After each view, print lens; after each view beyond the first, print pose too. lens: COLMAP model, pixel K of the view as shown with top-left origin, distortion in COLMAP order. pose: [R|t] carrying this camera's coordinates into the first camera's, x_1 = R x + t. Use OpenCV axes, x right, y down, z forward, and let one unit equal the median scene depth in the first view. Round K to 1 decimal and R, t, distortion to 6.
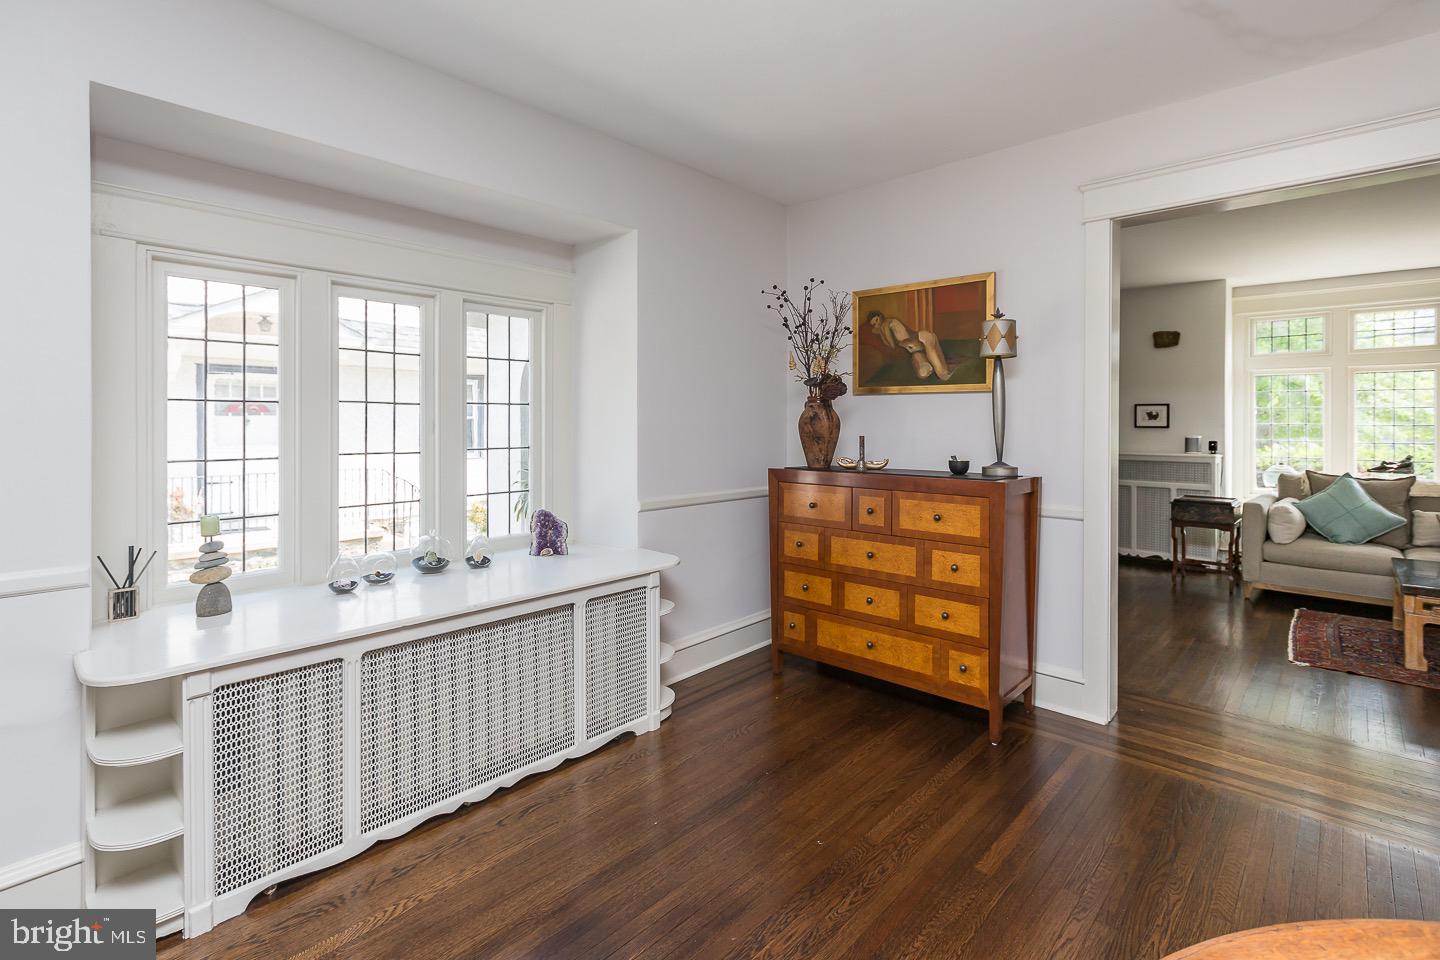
lens RADIAL K [[672.0, 0, 723.5], [0, 672.0, 421.2], [0, 0, 1]] dist [0.001489, -0.000042]
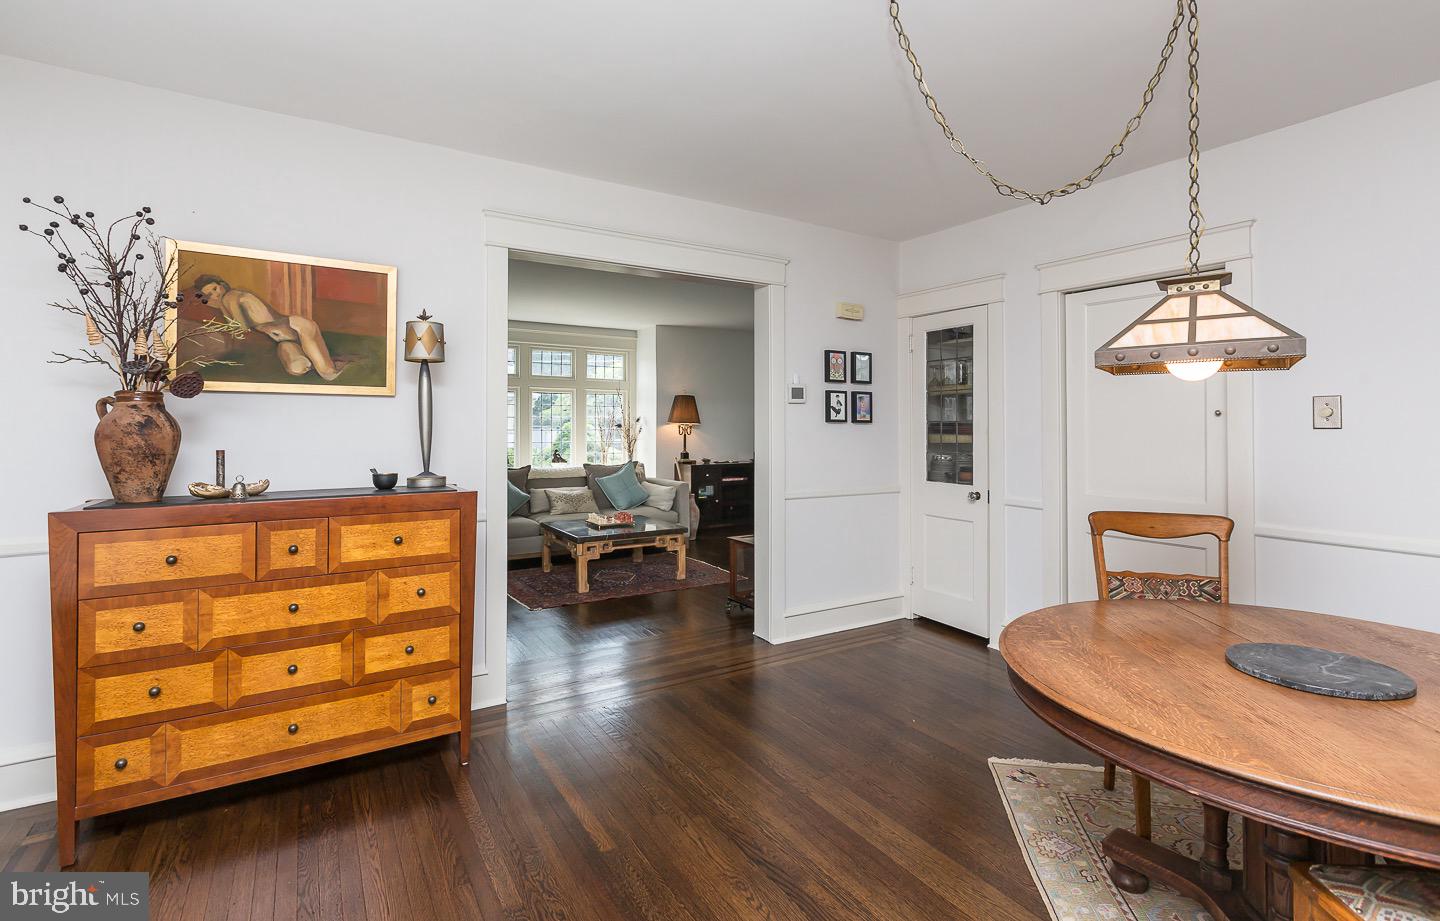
lens RADIAL K [[671.2, 0, 726.8], [0, 671.2, 420.7], [0, 0, 1]] dist [-0.001047, -0.000253]
pose [[0.263337, 0.006056, 0.964685, -0.336380], [0.001089, 0.999978, -0.006575, -0.004066], [-0.964703, 0.002782, 0.263324, 0.298045]]
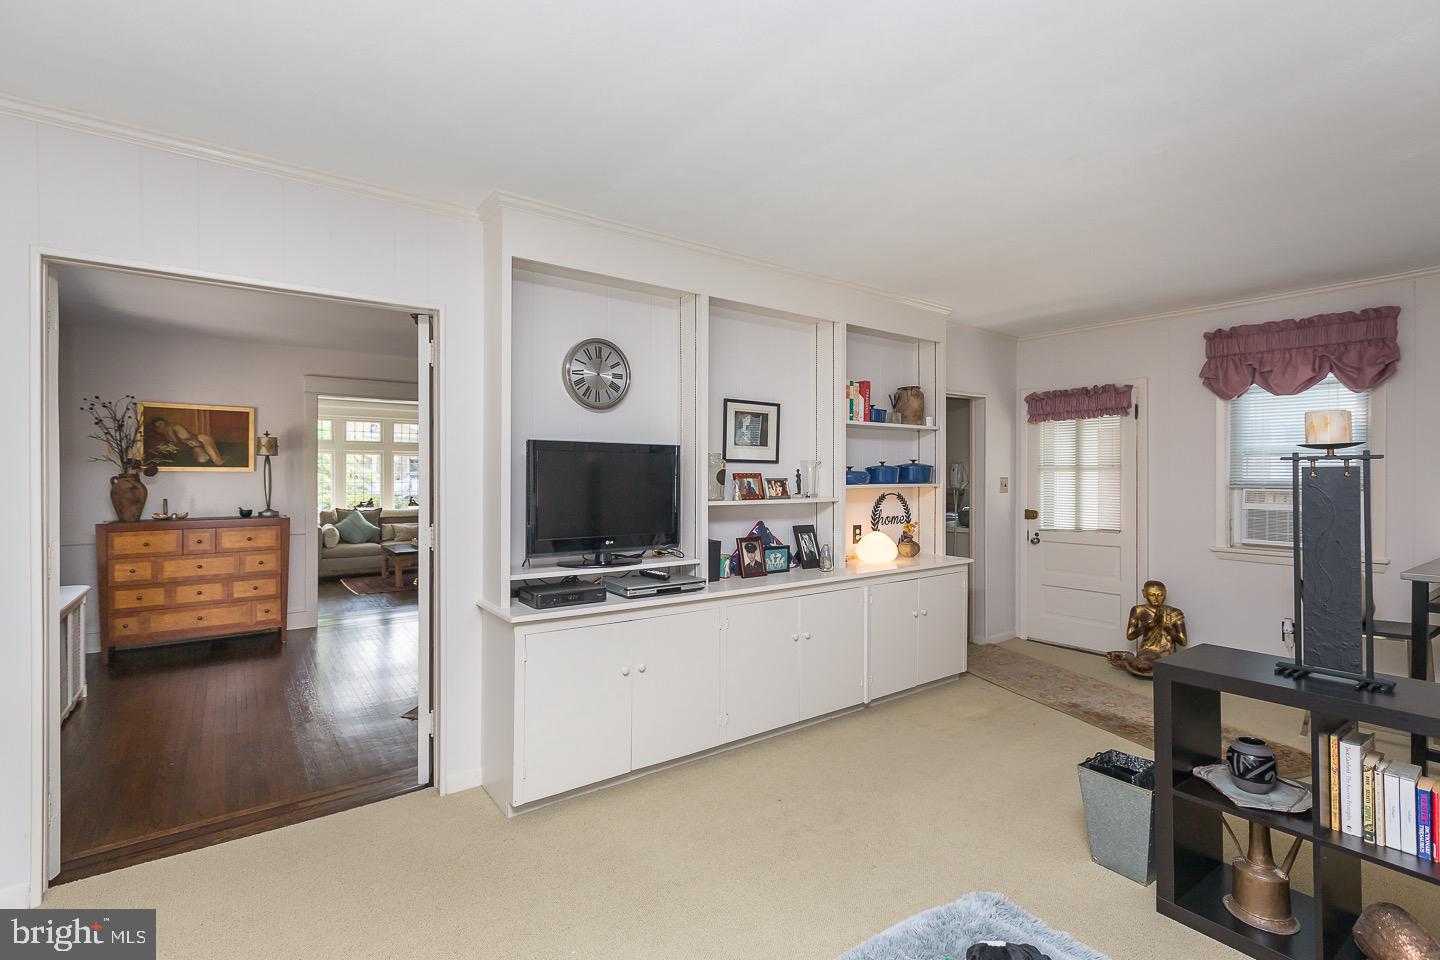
lens RADIAL K [[678.6, 0, 727.3], [0, 678.6, 471.0], [0, 0, 1]] dist [-0.000931, 0.000179]
pose [[0.193371, -0.002205, 0.981123, -1.104018], [0.002484, 0.999995, 0.001757, -0.043252], [-0.981123, 0.002097, 0.193376, -0.606372]]
